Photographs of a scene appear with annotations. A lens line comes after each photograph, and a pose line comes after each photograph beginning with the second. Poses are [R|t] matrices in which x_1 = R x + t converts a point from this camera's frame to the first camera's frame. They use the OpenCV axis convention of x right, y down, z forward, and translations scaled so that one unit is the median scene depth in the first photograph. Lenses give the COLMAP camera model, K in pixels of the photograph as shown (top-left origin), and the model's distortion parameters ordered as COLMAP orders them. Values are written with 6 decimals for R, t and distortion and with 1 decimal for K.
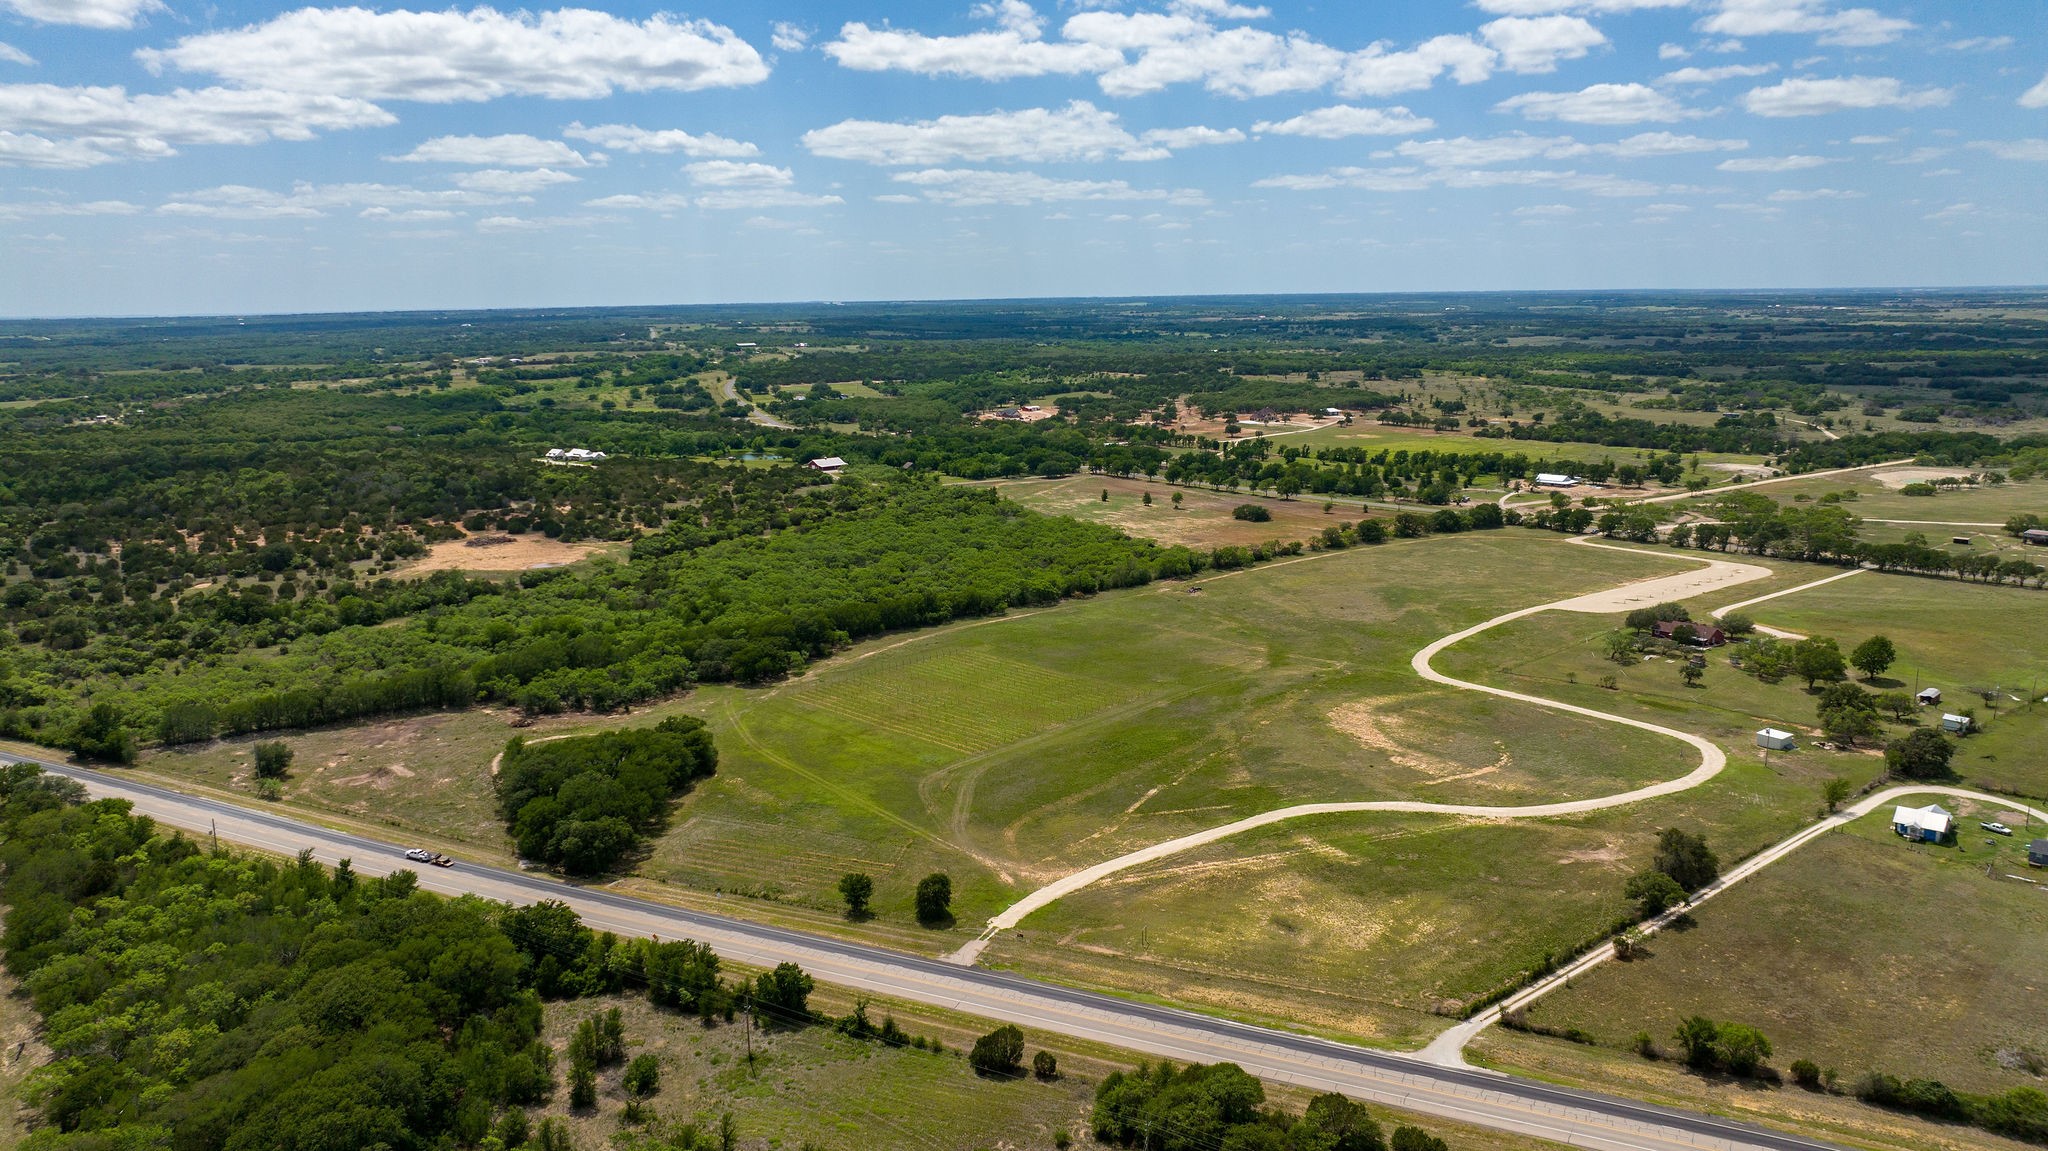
lens RADIAL K [[1560.3, 0, 1072.5], [0, 1560.3, 577.3], [0, 0, 1]] dist [-0.037679, 0.060343]
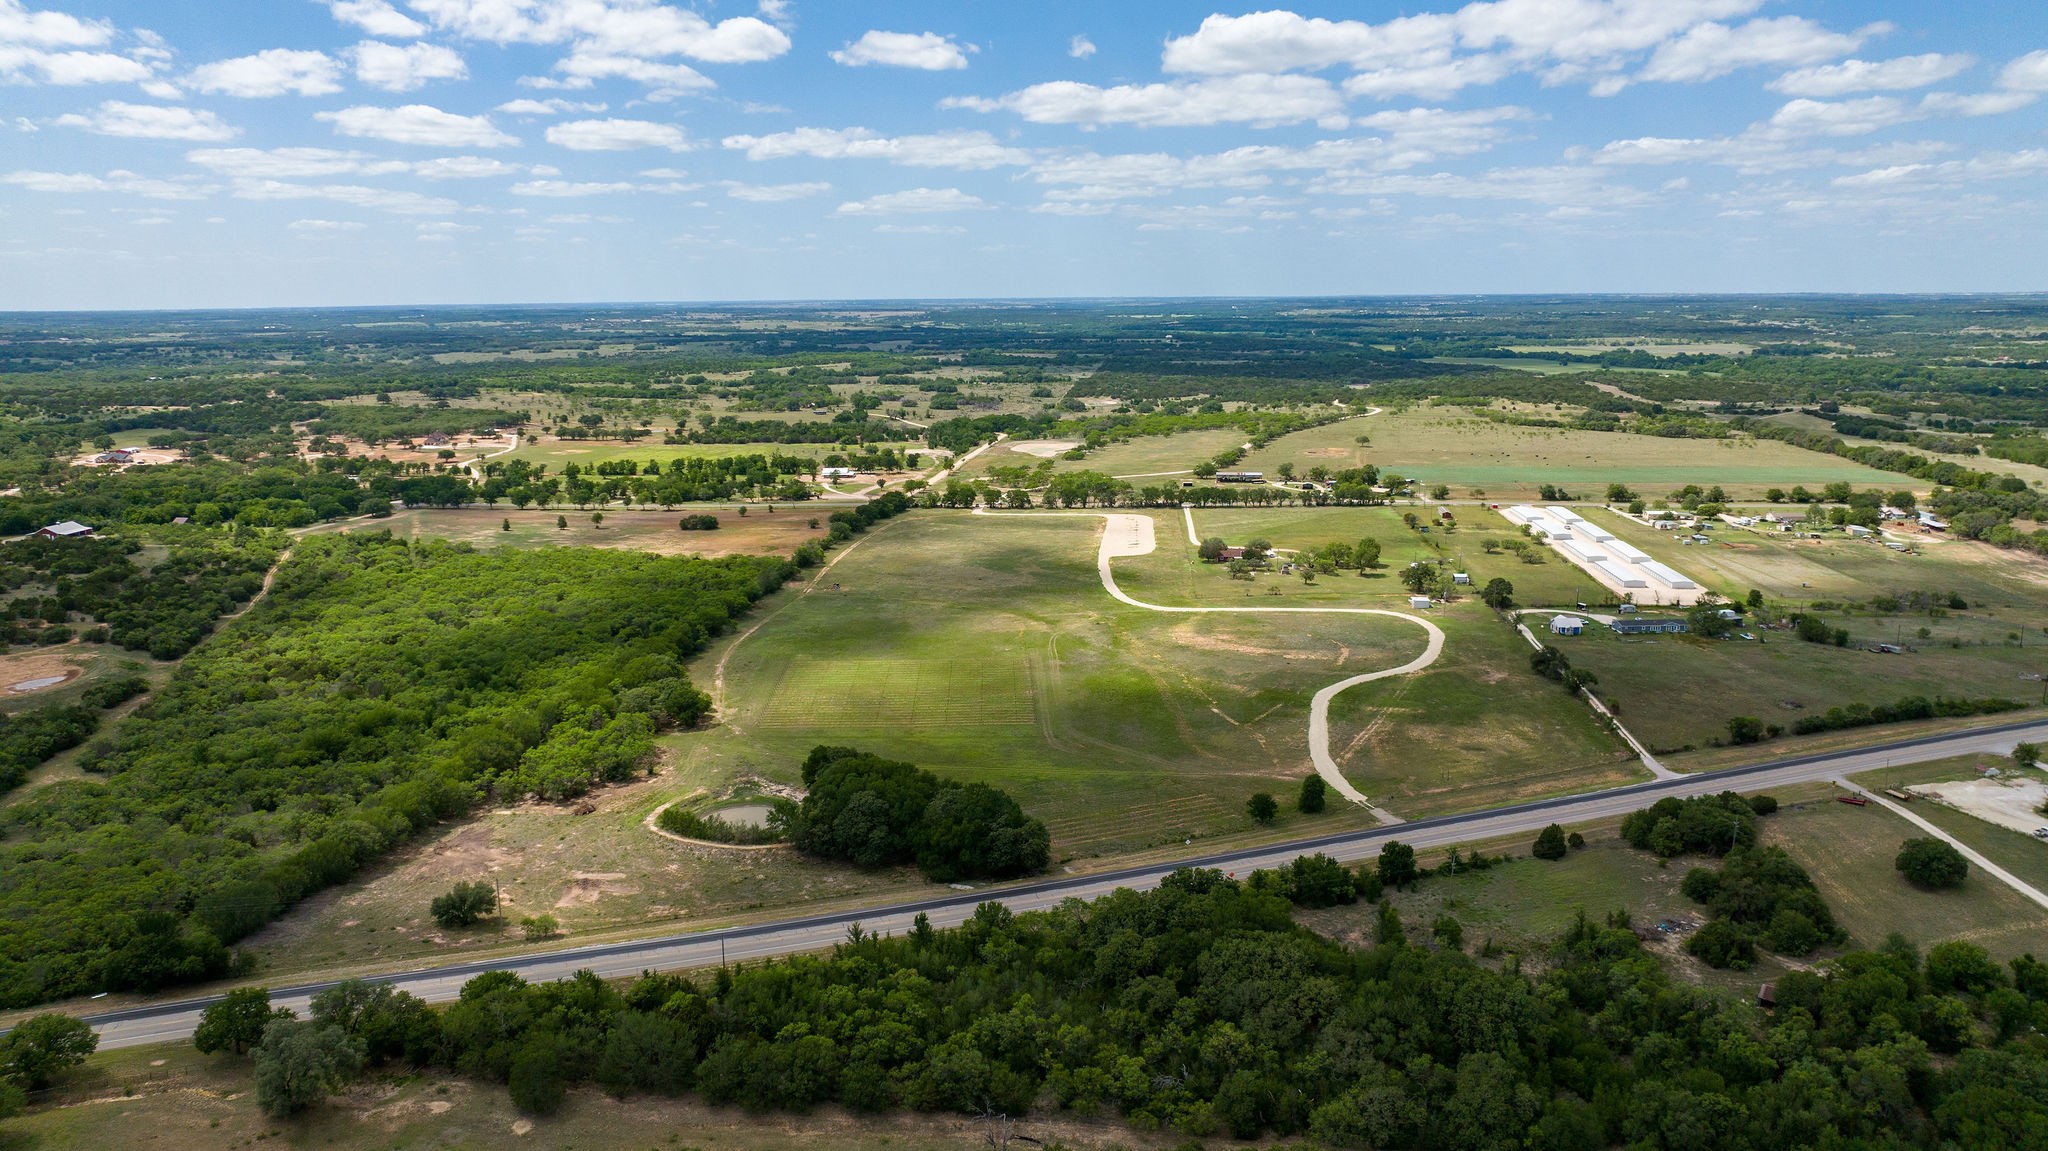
lens RADIAL K [[1492.8, 0, 1060.9], [0, 1492.8, 571.7], [0, 0, 1]] dist [-0.042491, 0.048957]
pose [[0.668168, -0.131675, 0.732265, -0.917984], [0.134503, 0.989376, 0.055179, -0.060417], [-0.731751, 0.061623, 0.678780, 0.252138]]
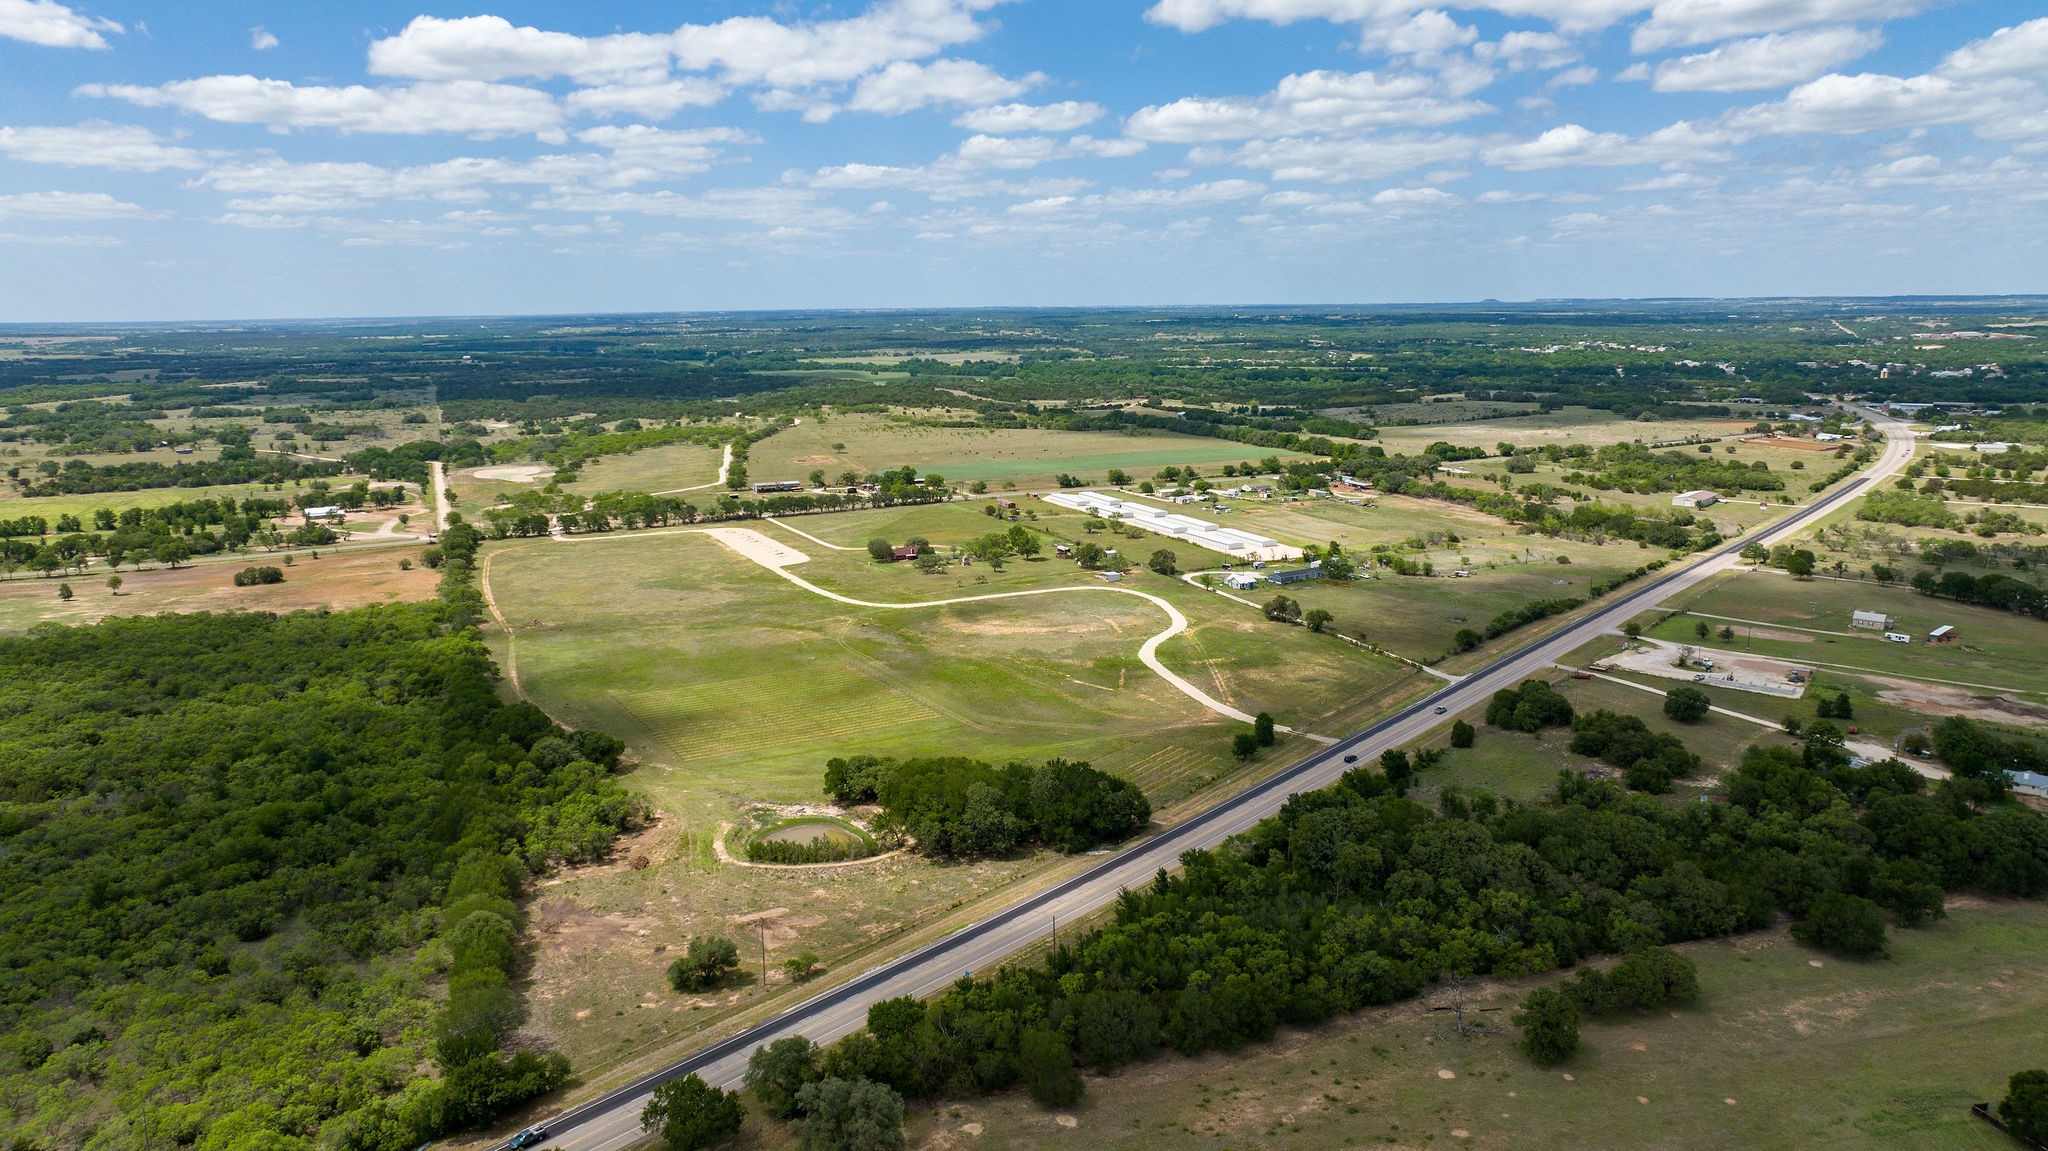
lens RADIAL K [[1492.8, 0, 1060.9], [0, 1492.8, 571.7], [0, 0, 1]] dist [-0.042491, 0.048957]
pose [[0.197933, -0.165932, 0.966069, -1.218158], [0.187020, 0.973856, 0.128952, -0.131994], [-0.962209, 0.155150, 0.223791, 0.701382]]
